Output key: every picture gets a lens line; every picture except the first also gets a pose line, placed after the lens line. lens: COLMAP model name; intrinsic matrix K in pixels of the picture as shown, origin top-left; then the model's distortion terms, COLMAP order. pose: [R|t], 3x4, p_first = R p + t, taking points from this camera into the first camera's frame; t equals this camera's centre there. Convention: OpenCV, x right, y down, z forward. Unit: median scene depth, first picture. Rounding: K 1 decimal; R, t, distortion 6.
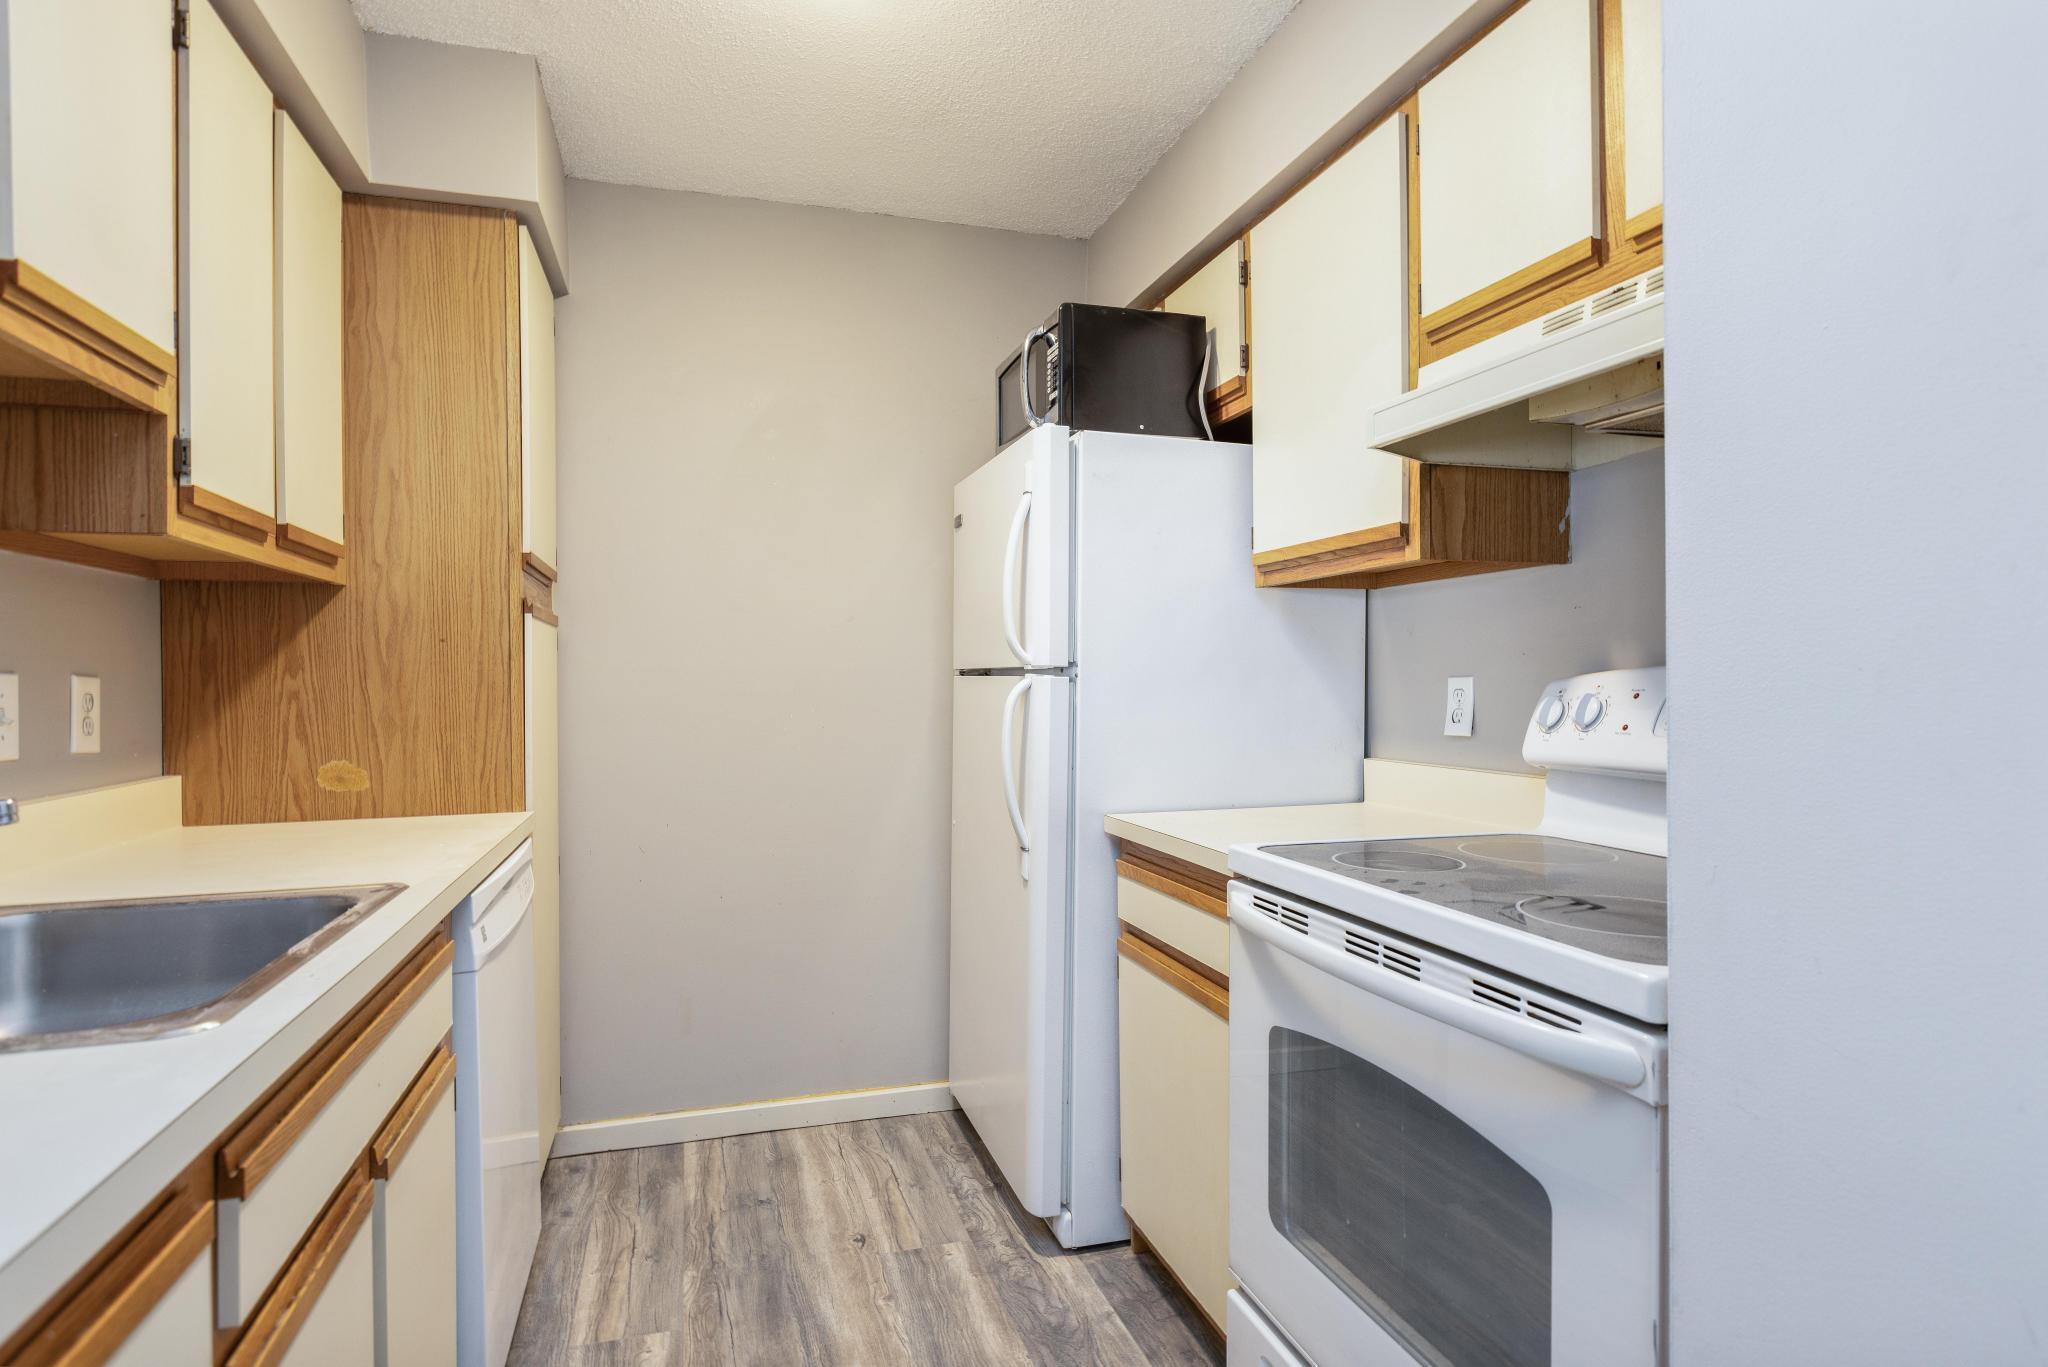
lens RADIAL K [[1071.3, 0, 1014.3], [0, 1071.3, 683.0], [0, 0, 1]] dist [0.000367, 0.000558]
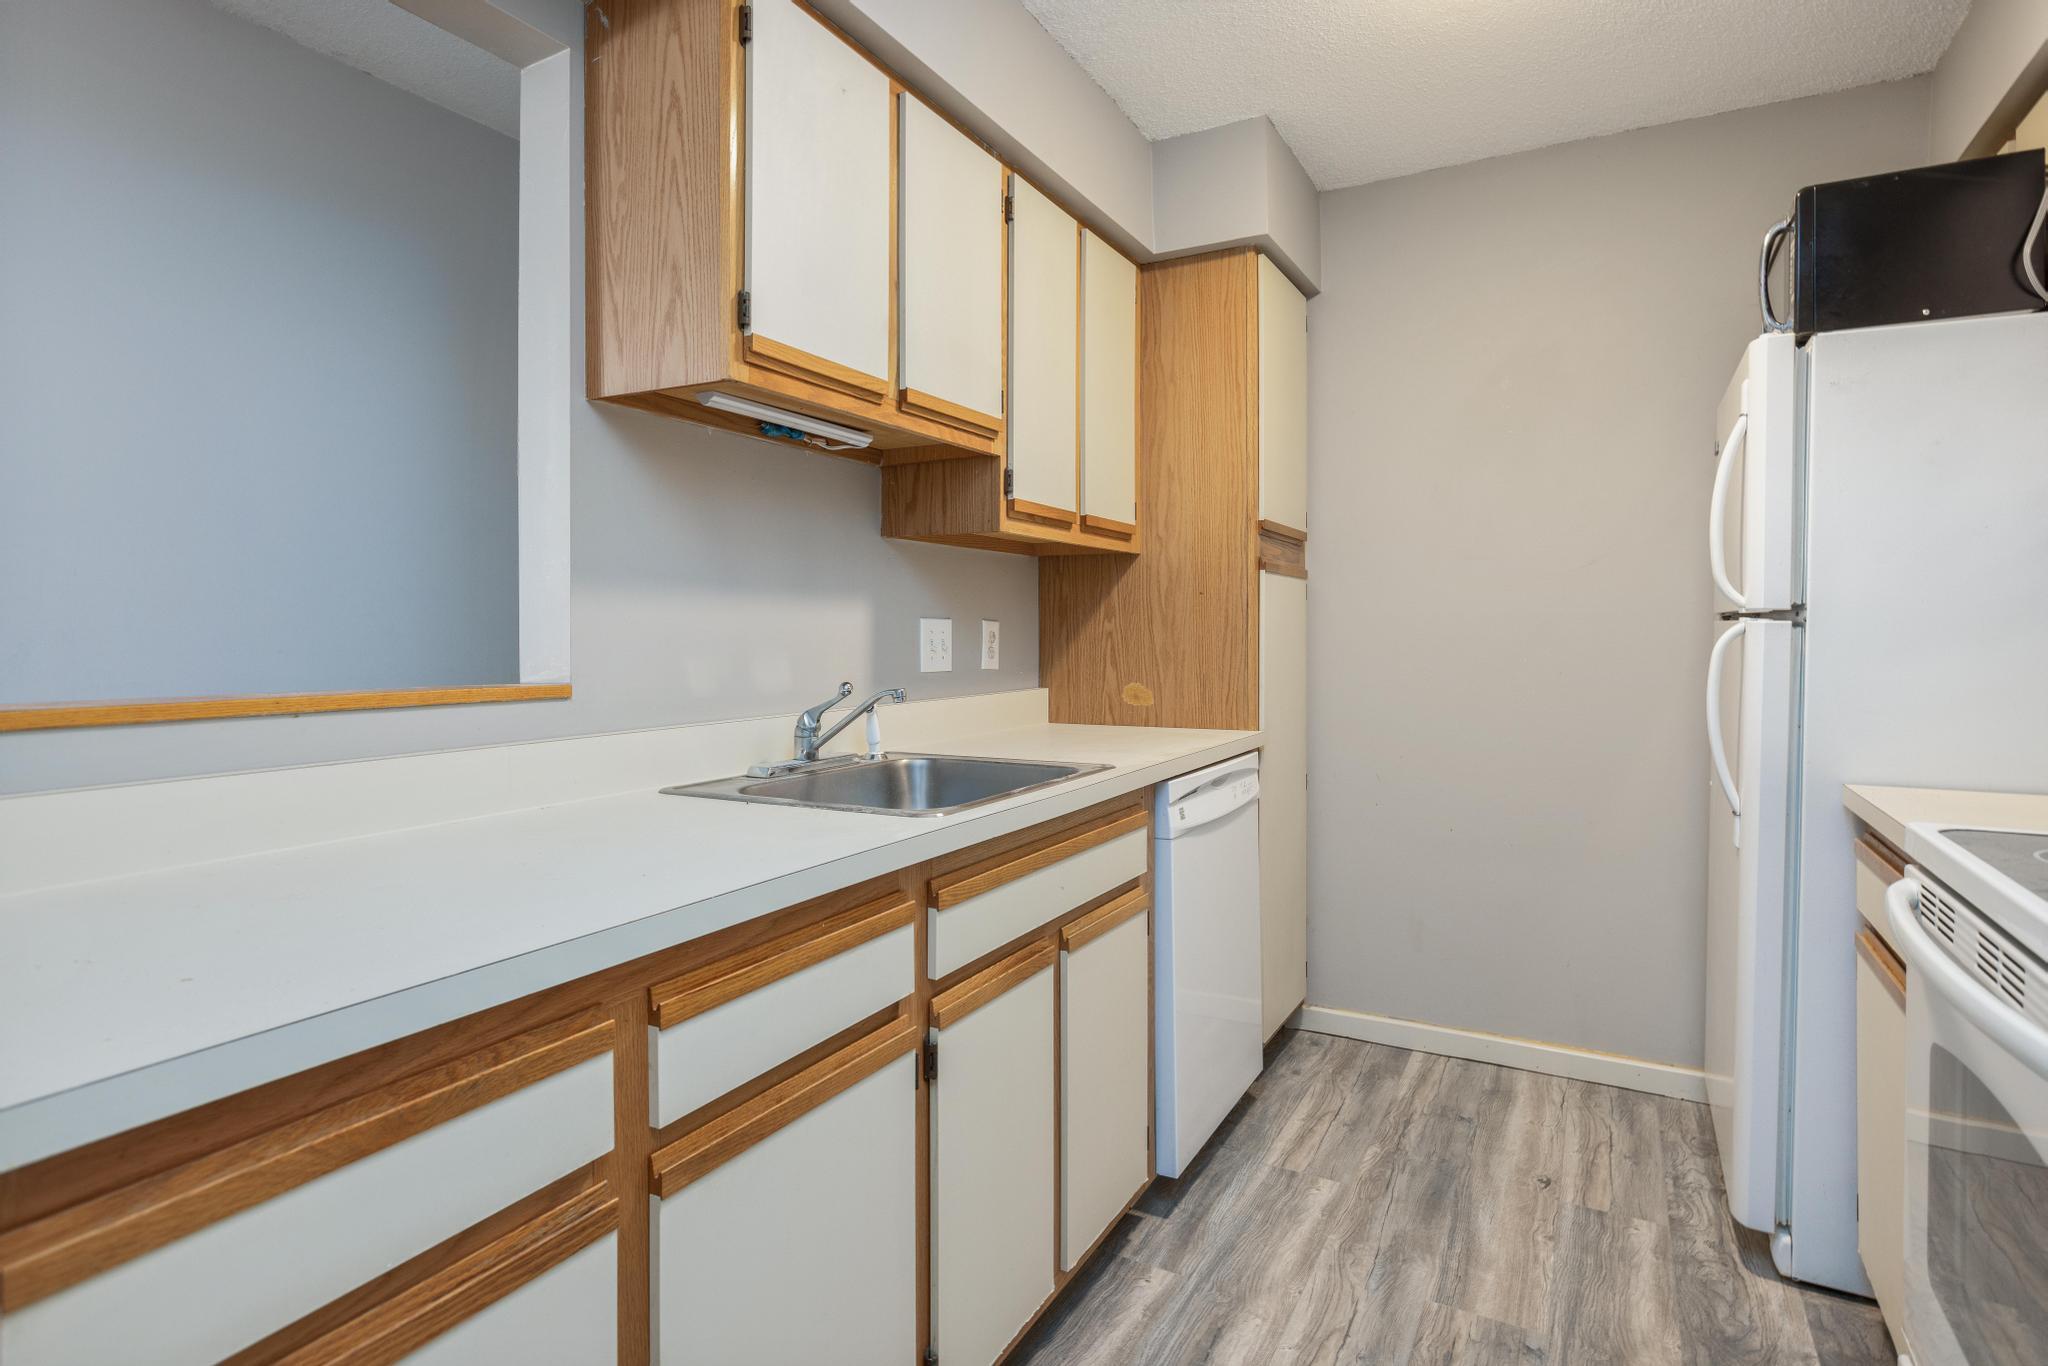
lens RADIAL K [[1071.3, 0, 1019.2], [0, 1071.3, 635.4], [0, 0, 1]] dist [0.000367, 0.000558]
pose [[0.697779, 0.008894, -0.716258, 0.239779], [-0.005468, 0.999960, 0.007089, 0.002747], [0.716293, -0.001030, 0.697799, -0.057284]]
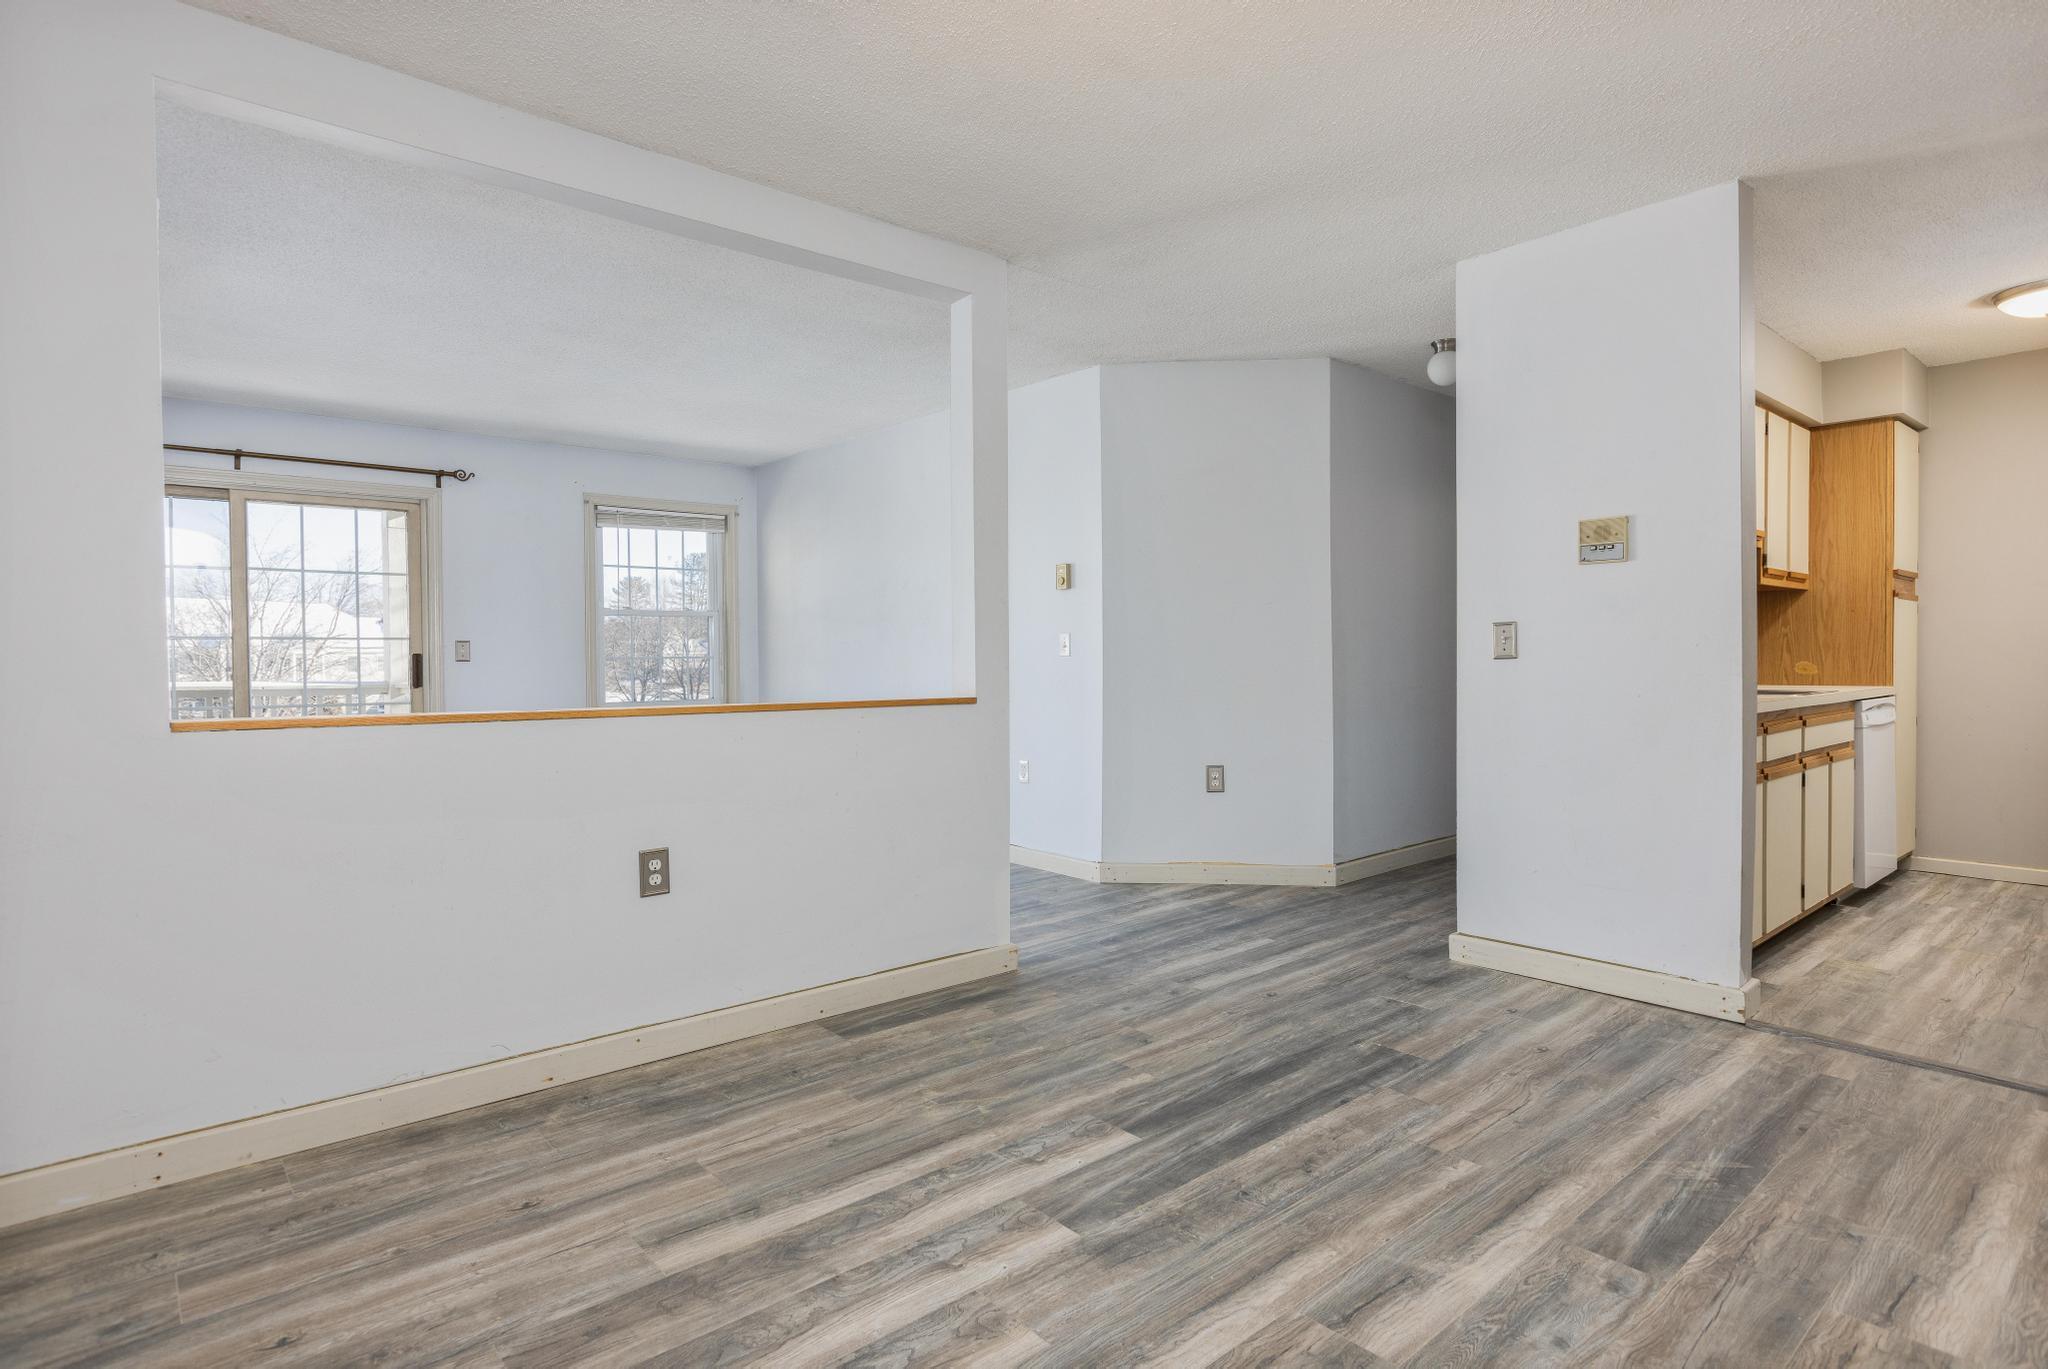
lens RADIAL K [[1071.3, 0, 1011.9], [0, 1071.3, 681.1], [0, 0, 1]] dist [0.000367, 0.000558]
pose [[0.404706, 0.022265, -0.914176, 0.864320], [0.004071, 0.999650, 0.026149, 0.044668], [0.914438, -0.014304, 0.404473, -1.623231]]
